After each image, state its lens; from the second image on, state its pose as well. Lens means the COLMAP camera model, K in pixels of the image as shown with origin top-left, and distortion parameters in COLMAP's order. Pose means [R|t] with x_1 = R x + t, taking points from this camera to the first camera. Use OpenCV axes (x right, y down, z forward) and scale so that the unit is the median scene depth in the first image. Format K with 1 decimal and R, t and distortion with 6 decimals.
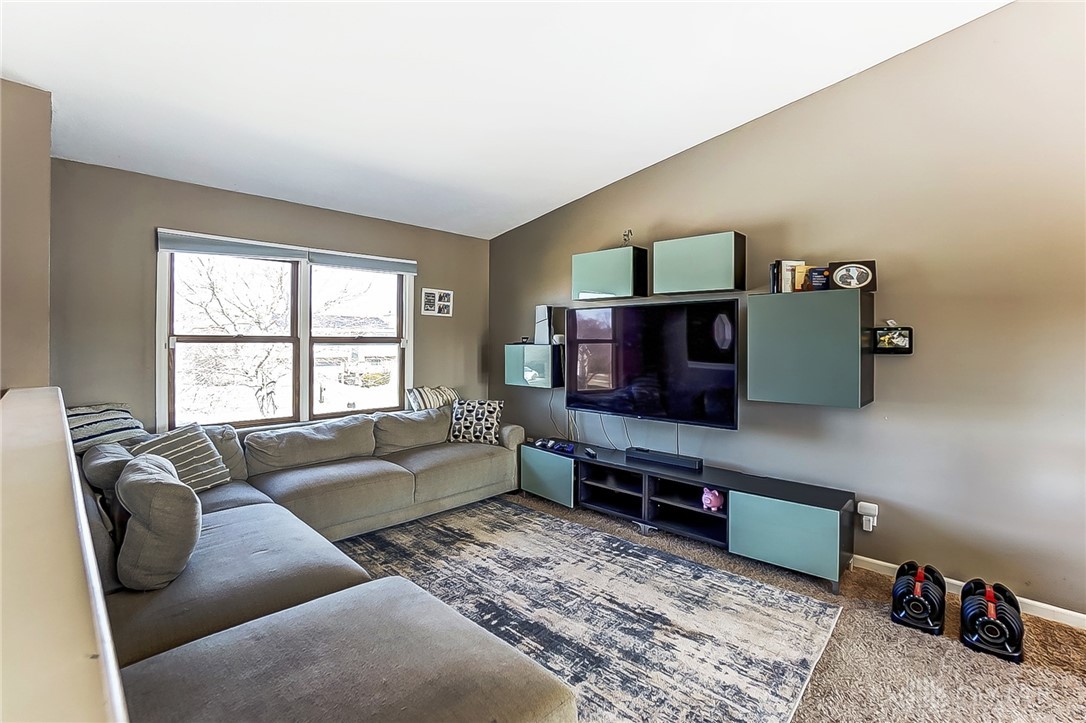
lens RADIAL K [[493.0, 0, 539.8], [0, 493.0, 335.4], [0, 0, 1]] dist [-0.062508, 0.020727]
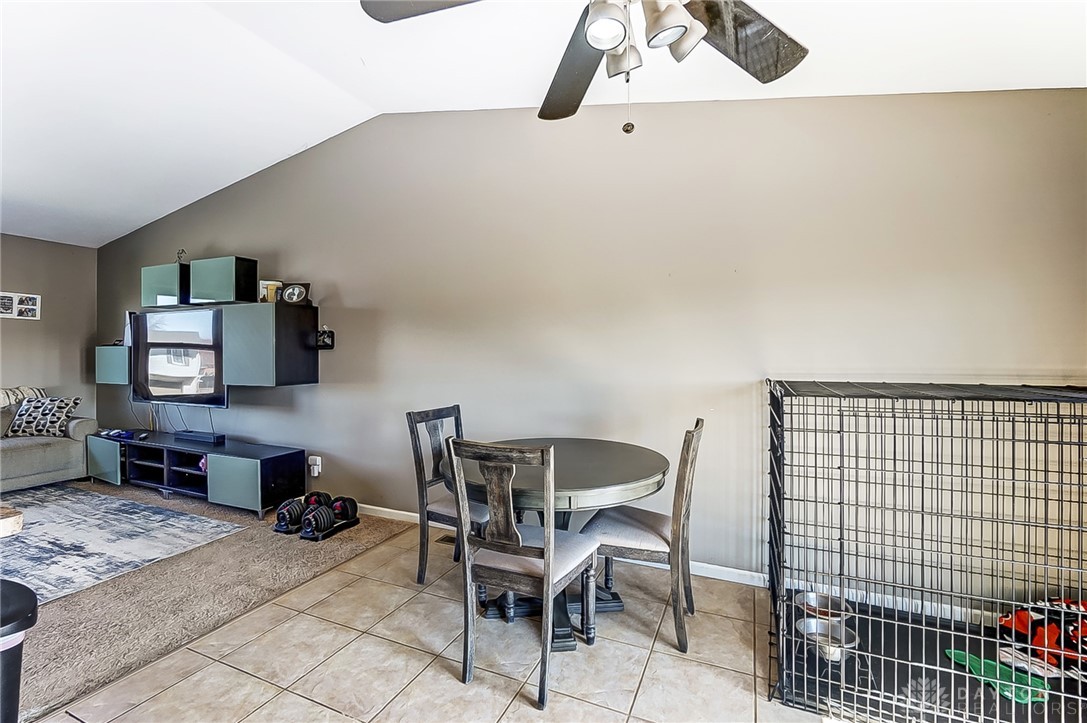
lens RADIAL K [[473.6, 0, 545.3], [0, 473.6, 346.7], [0, 0, 1]] dist [-0.019419, -0.000169]
pose [[0.932936, 0.000224, 0.360041, 0.718666], [-0.001599, 0.999993, 0.003522, 0.021208], [-0.360037, -0.003862, 0.932930, -0.464180]]
